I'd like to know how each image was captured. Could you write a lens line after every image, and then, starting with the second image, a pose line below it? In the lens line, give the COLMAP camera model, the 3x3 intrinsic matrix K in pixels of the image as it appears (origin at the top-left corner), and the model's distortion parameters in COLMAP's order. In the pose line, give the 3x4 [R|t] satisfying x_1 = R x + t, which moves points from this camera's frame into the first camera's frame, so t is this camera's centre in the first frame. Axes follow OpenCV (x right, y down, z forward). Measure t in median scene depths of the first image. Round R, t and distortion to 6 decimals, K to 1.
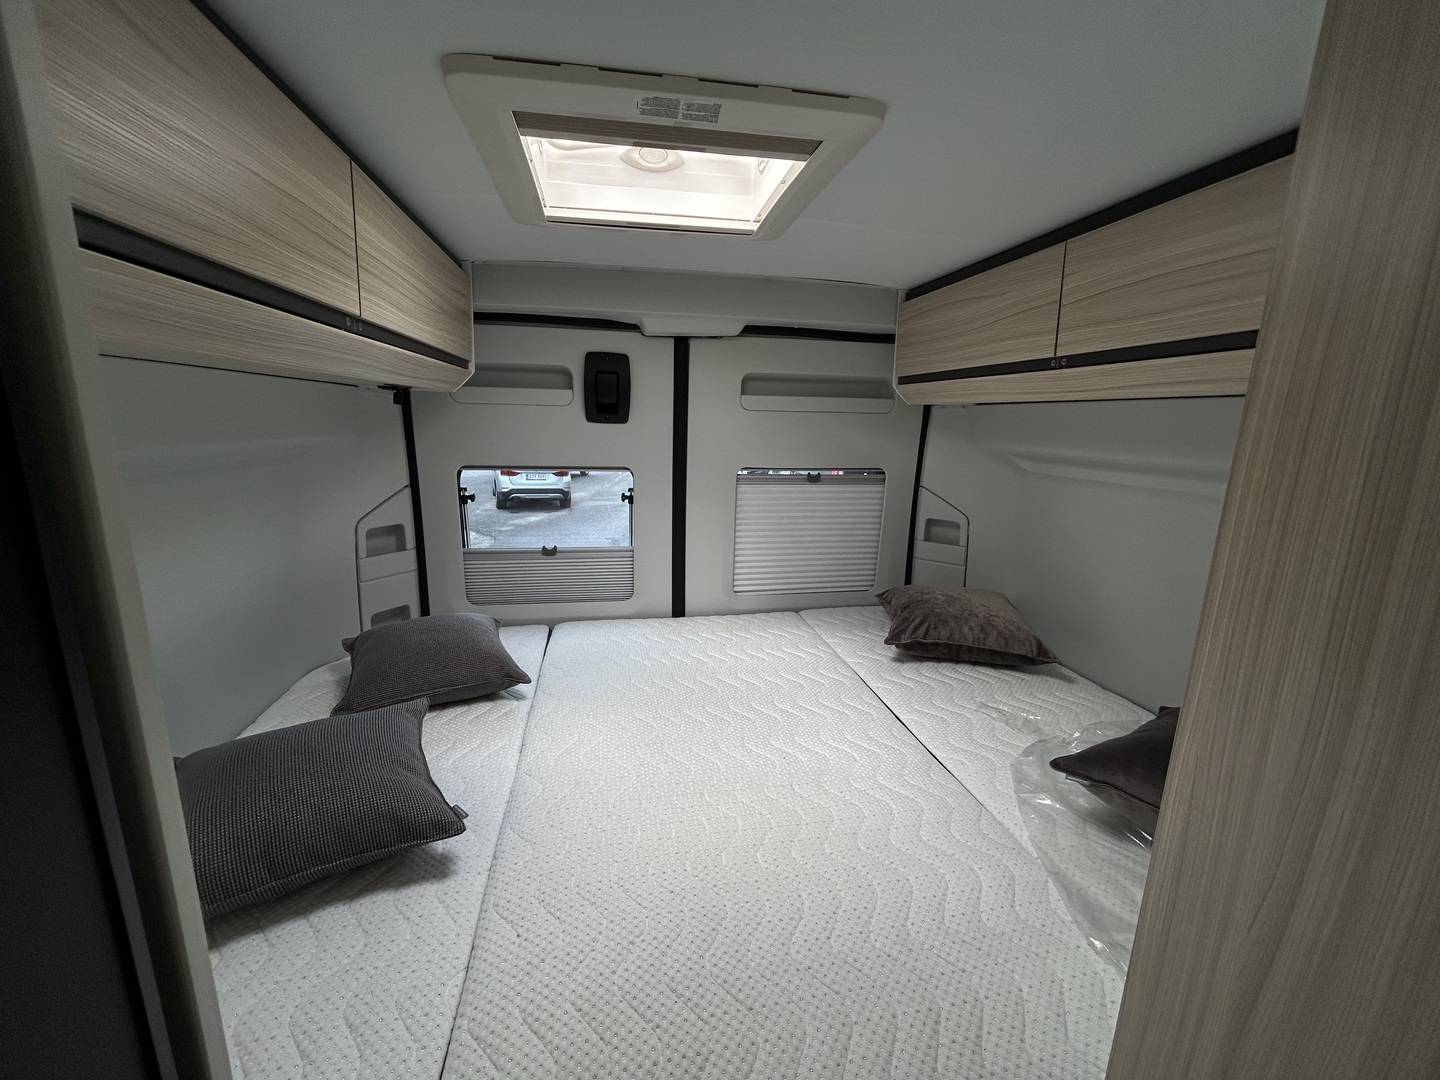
lens RADIAL K [[587.5, 0, 699.9], [0, 587.5, 533.5], [0, 0, 1]] dist [0.014449, 0.000163]
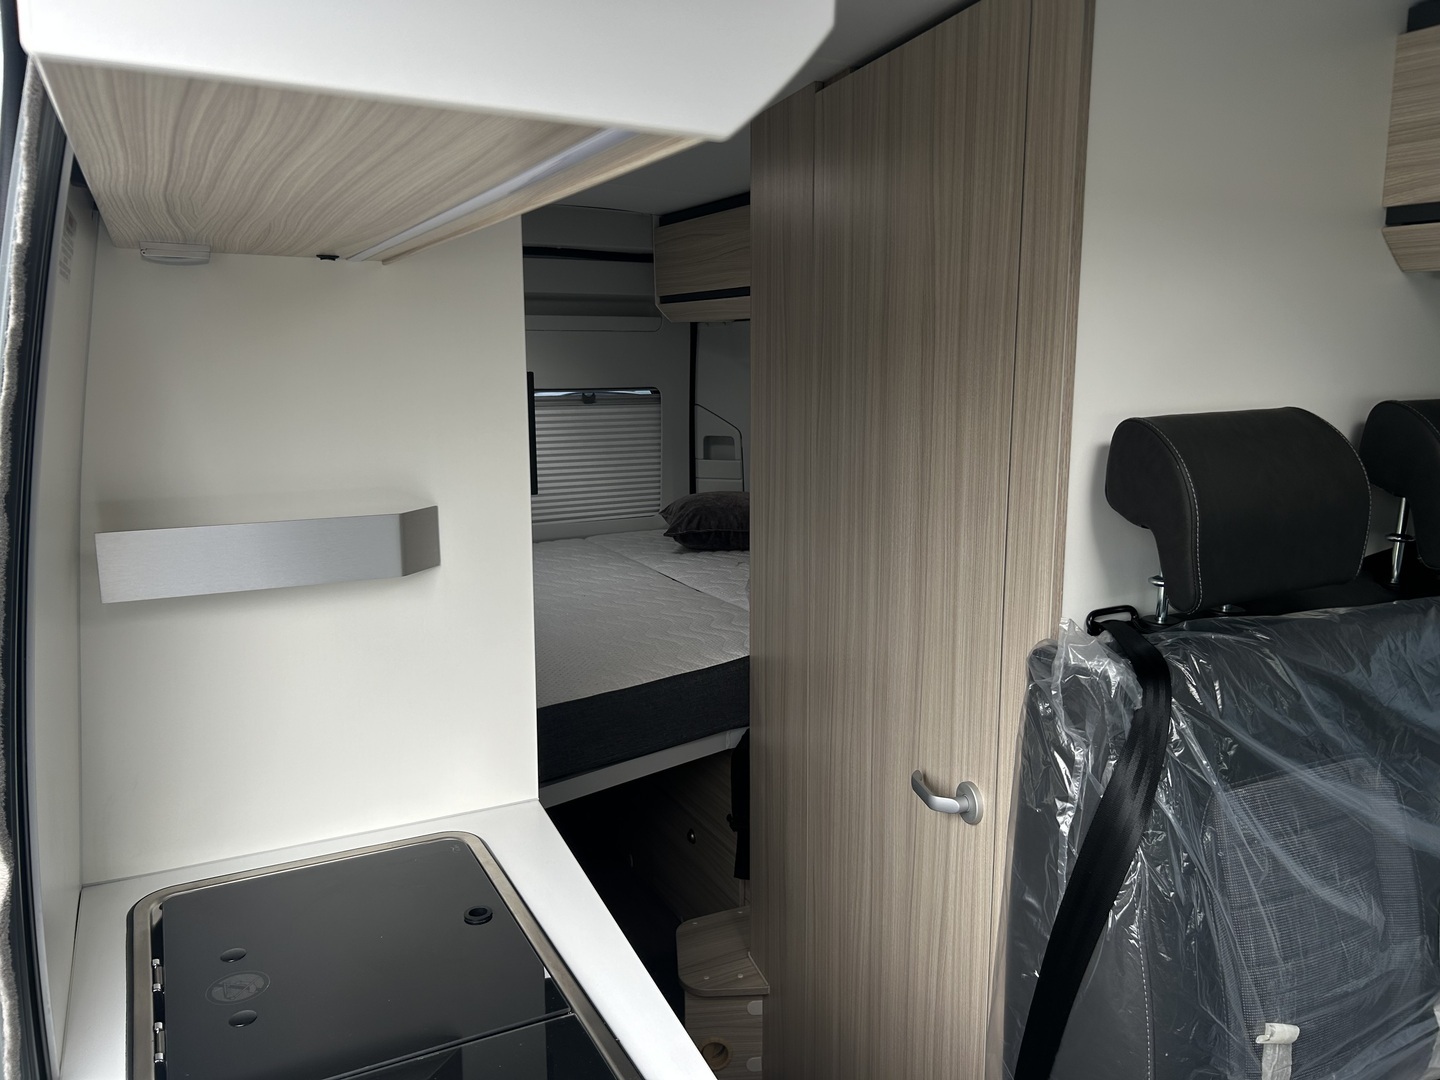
lens RADIAL K [[1083.9, 0, 691.2], [0, 1083.9, 534.7], [0, 0, 1]] dist [0.003527, -0.002492]
pose [[0.956933, -0.078087, 0.279610, -0.175223], [0.085081, 0.996290, -0.012944, 0.179124], [-0.277562, 0.036176, 0.960027, -0.818867]]
